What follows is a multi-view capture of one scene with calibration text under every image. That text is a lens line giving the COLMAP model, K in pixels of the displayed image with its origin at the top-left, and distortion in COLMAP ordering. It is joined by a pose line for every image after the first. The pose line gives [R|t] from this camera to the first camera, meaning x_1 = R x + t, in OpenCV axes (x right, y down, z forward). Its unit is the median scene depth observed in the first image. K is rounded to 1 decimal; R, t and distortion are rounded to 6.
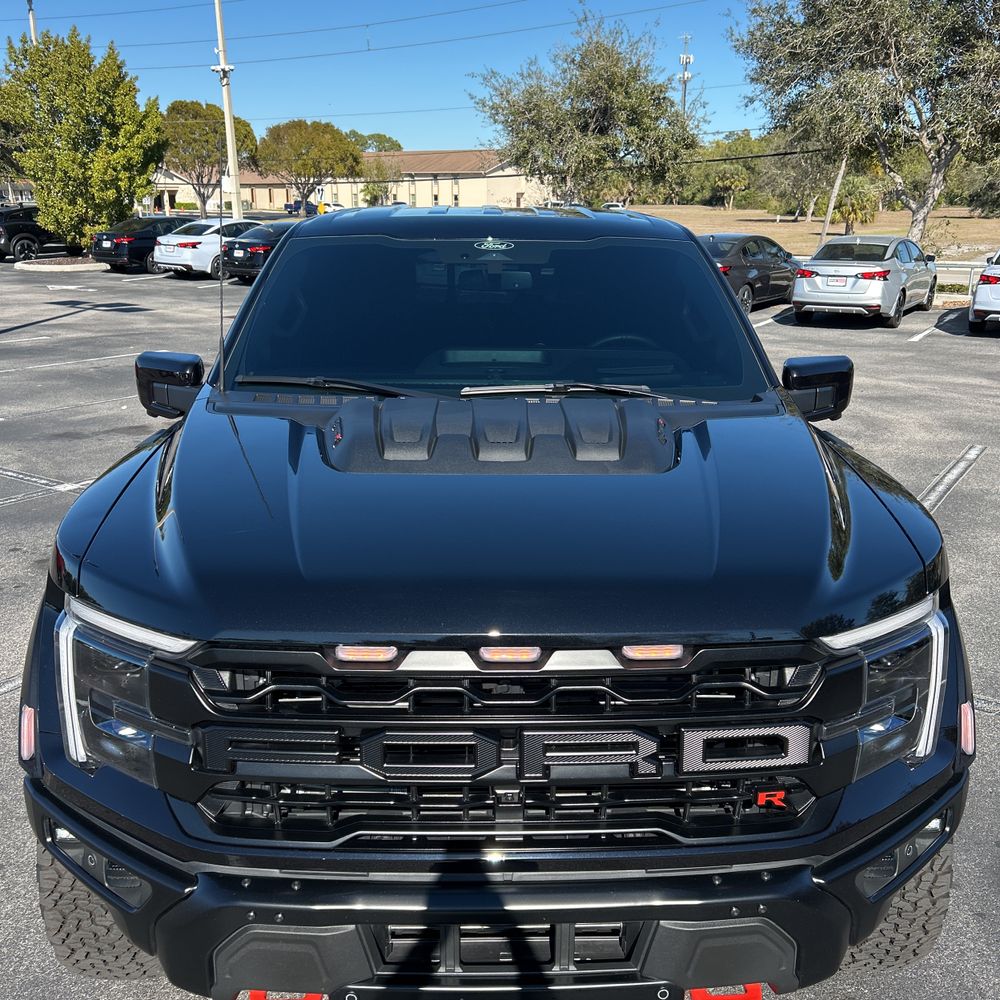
lens RADIAL K [[1005.6, 0, 505.3], [0, 1005.6, 503.3], [0, 0, 1]] dist [0.065168, -0.069553]
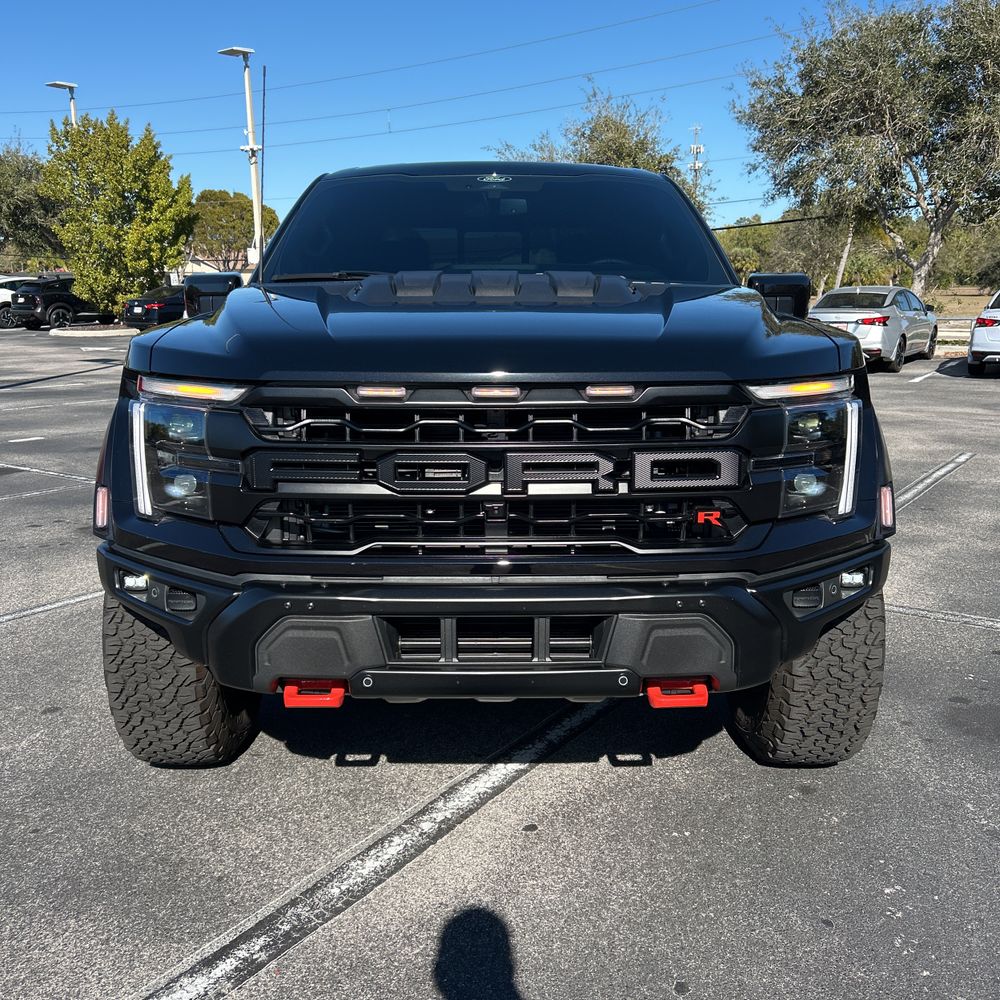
lens RADIAL K [[1008.1, 0, 500.6], [0, 1008.1, 505.4], [0, 0, 1]] dist [0.084491, -0.114032]
pose [[0.999756, -0.002671, -0.021919, 0.003500], [0.000857, 0.996601, -0.082375, 0.036375], [0.022065, 0.082336, 0.996360, -0.022050]]
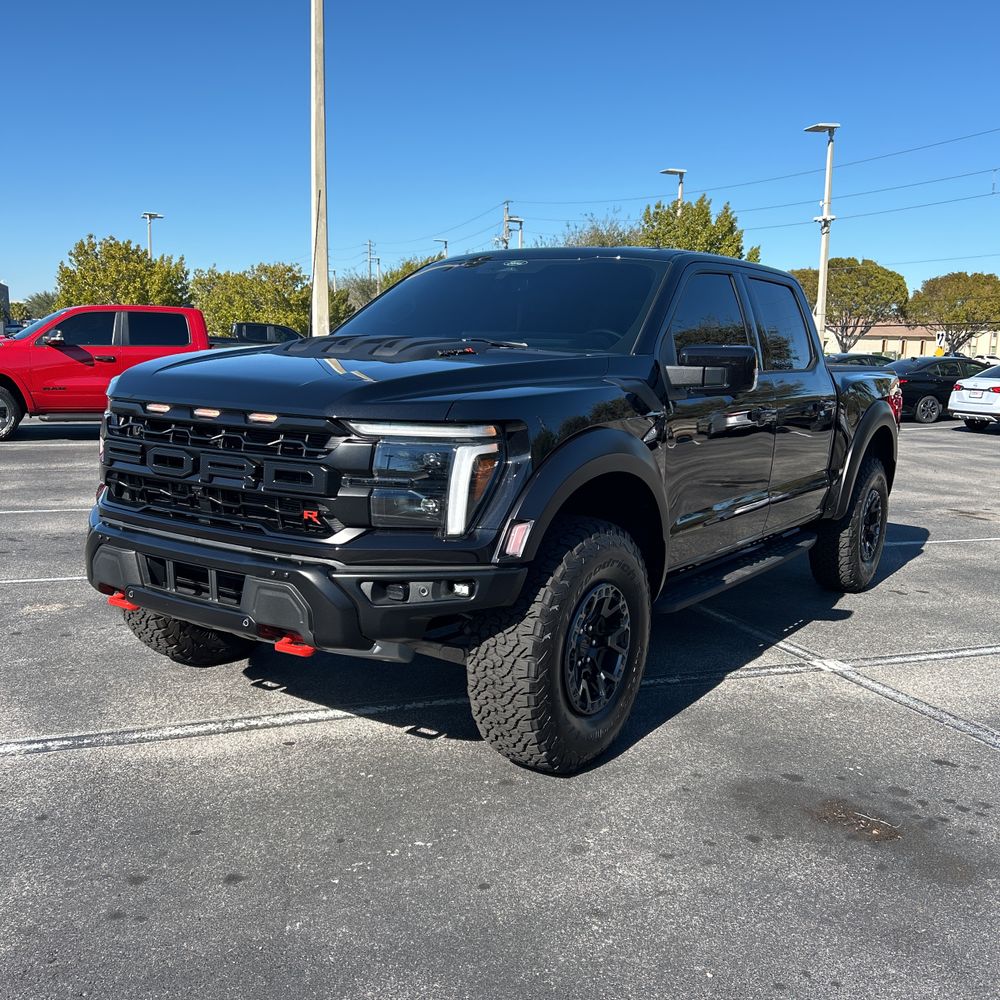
lens RADIAL K [[1046.5, 0, 499.9], [0, 1046.5, 501.1], [0, 0, 1]] dist [0.006415, -0.035546]
pose [[0.804674, 0.099734, -0.585280, 0.147161], [-0.189617, 0.977333, -0.094154, 0.035827], [0.562623, 0.186742, 0.805346, -0.021564]]
